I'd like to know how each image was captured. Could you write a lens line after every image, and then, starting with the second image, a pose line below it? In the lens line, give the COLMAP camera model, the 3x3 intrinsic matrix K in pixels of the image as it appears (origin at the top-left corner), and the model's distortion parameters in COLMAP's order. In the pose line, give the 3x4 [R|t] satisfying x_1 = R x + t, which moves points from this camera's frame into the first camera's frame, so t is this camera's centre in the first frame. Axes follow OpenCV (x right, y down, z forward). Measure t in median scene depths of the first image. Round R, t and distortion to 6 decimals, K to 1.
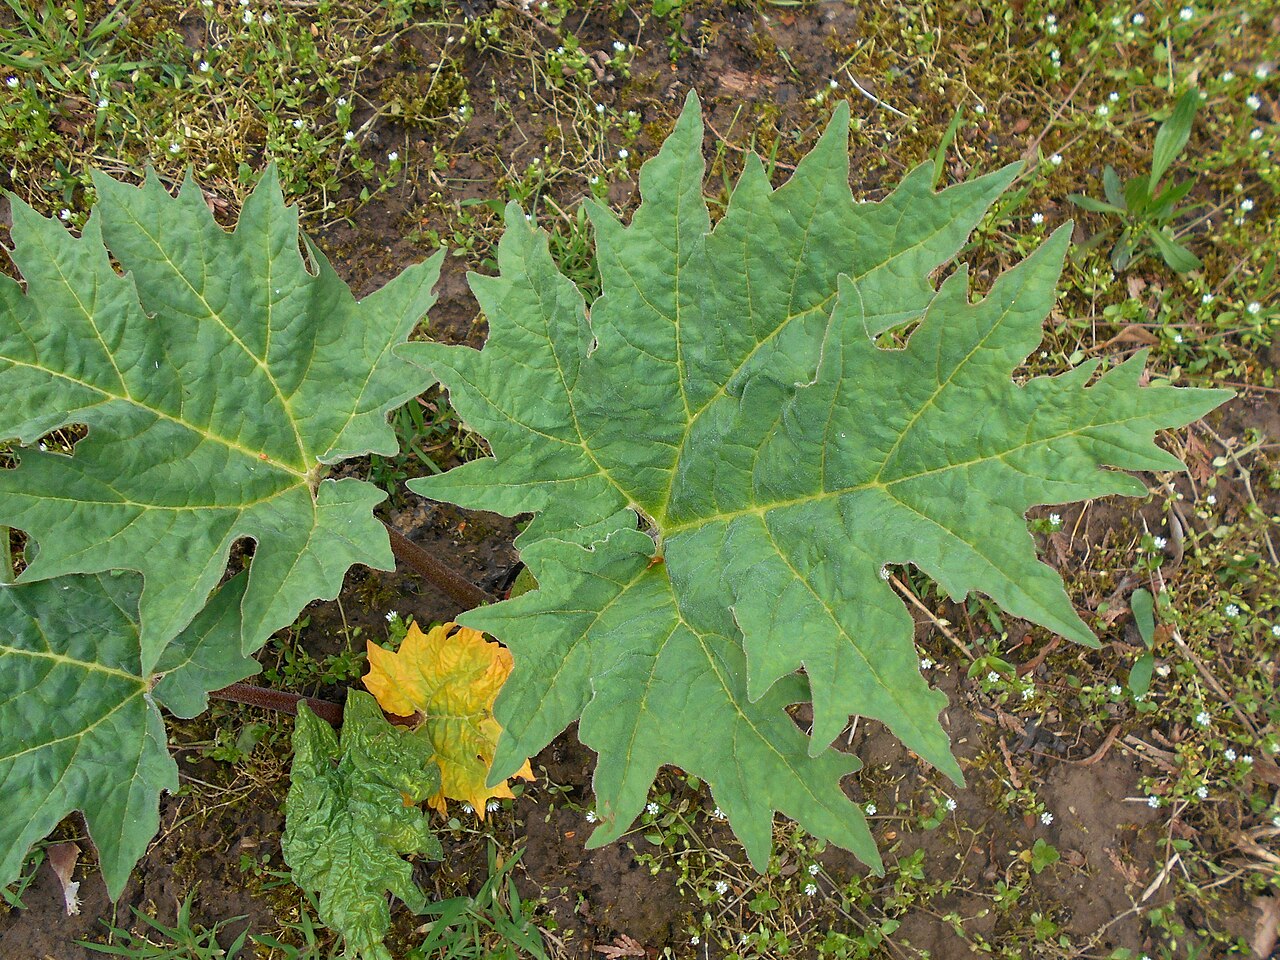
lens RADIAL K [[1082.0, 0, 641.1], [0, 1082.0, 482.9], [0, 0, 1]] dist [-0.033332, 0.014342]
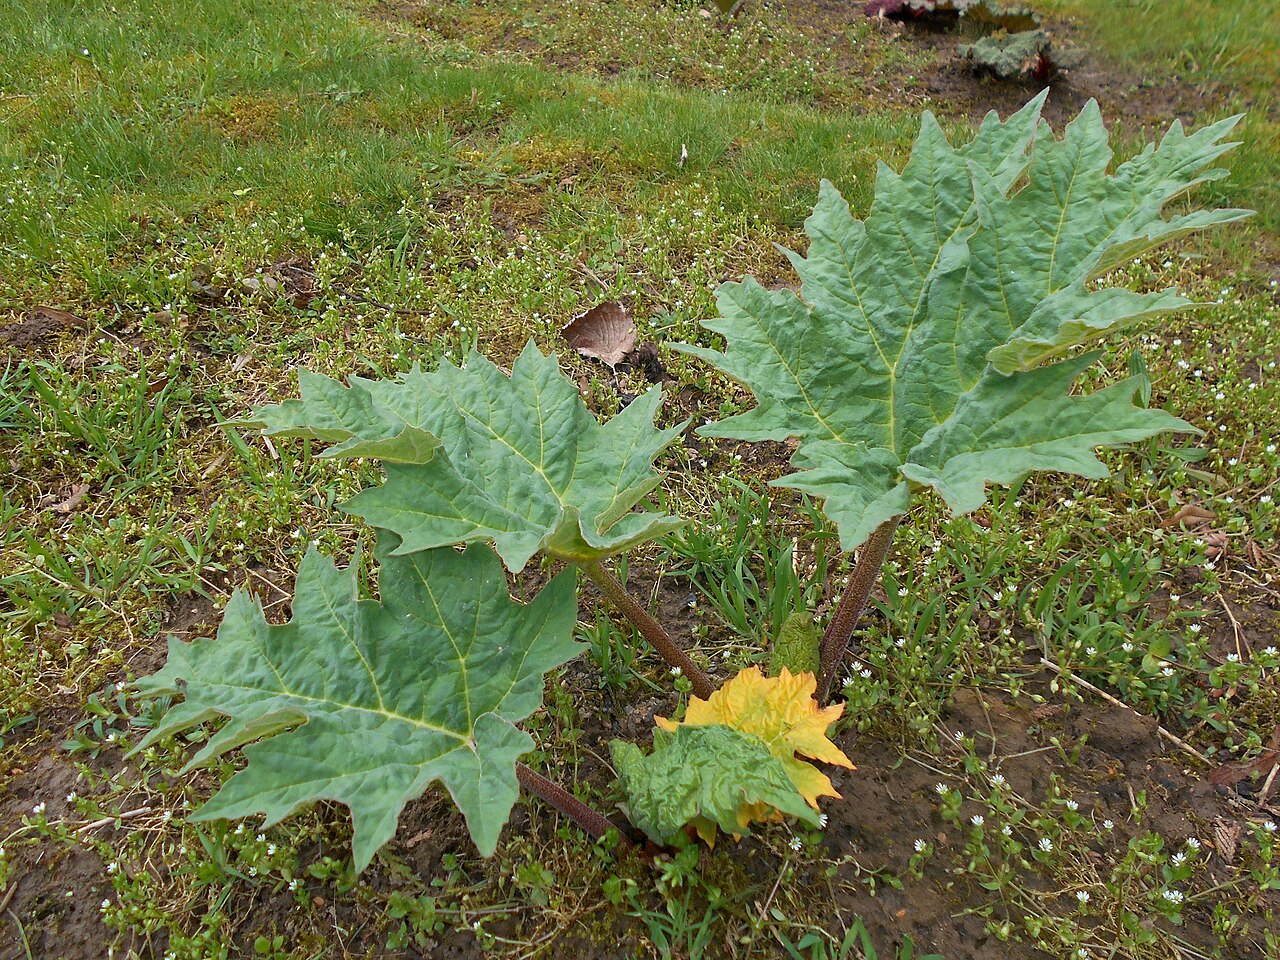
lens RADIAL K [[1111.8, 0, 640.0], [0, 1111.8, 480.0], [0, 0, 1]] dist [-0.034723, -0.002025]
pose [[0.974756, -0.212614, 0.068157, -0.320700], [0.206478, 0.742260, -0.637508, 0.722958], [0.084953, 0.635488, 0.767423, 0.032987]]
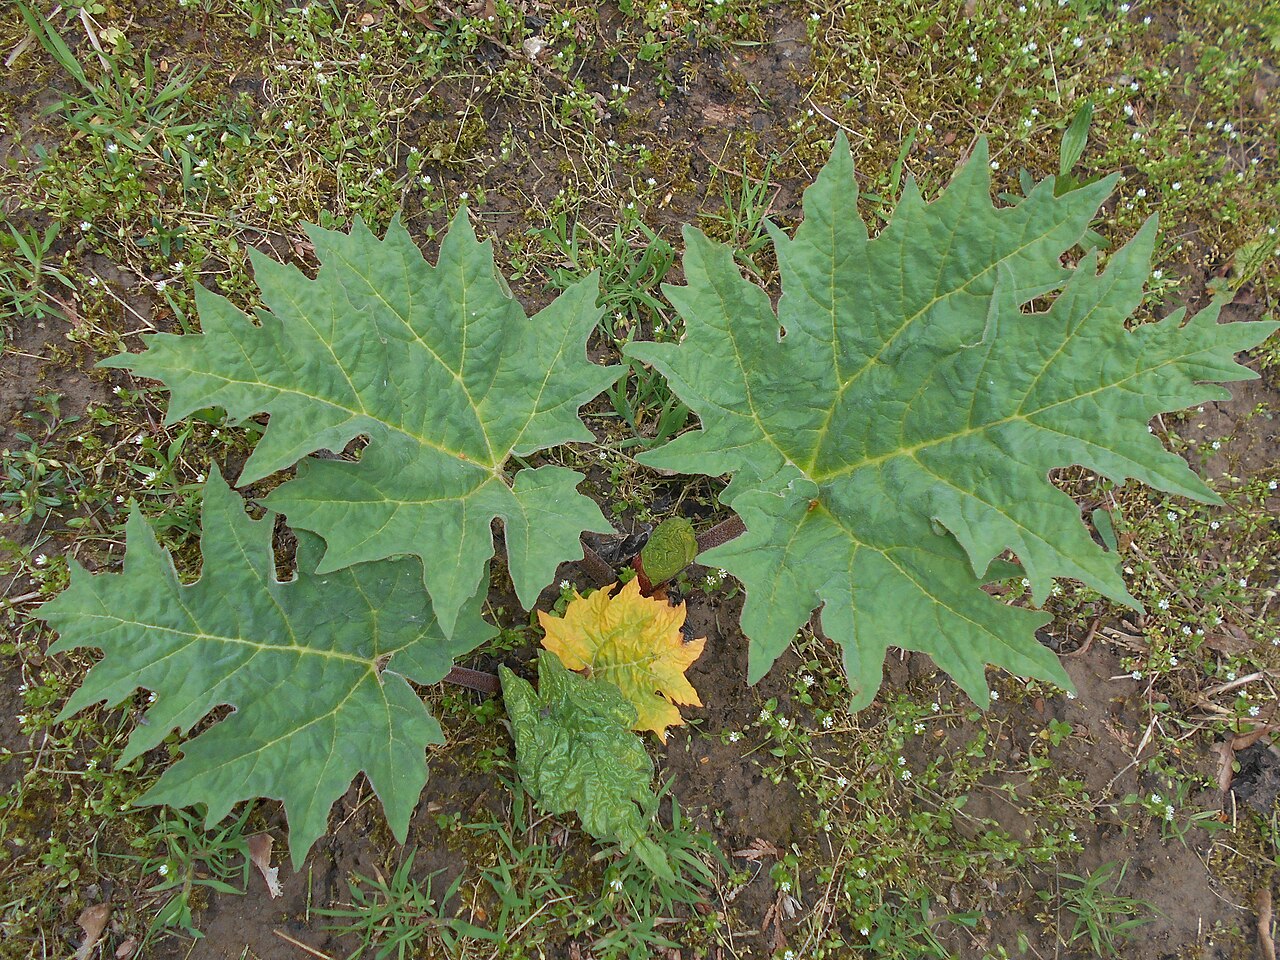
lens RADIAL K [[1072.4, 0, 640.0], [0, 1072.4, 480.0], [0, 0, 1]] dist [-0.029850, -0.011646]
pose [[0.982106, -0.102367, 0.158079, -0.344848], [0.105033, 0.994432, -0.008581, 0.031172], [-0.156320, 0.025031, 0.987389, -0.174384]]
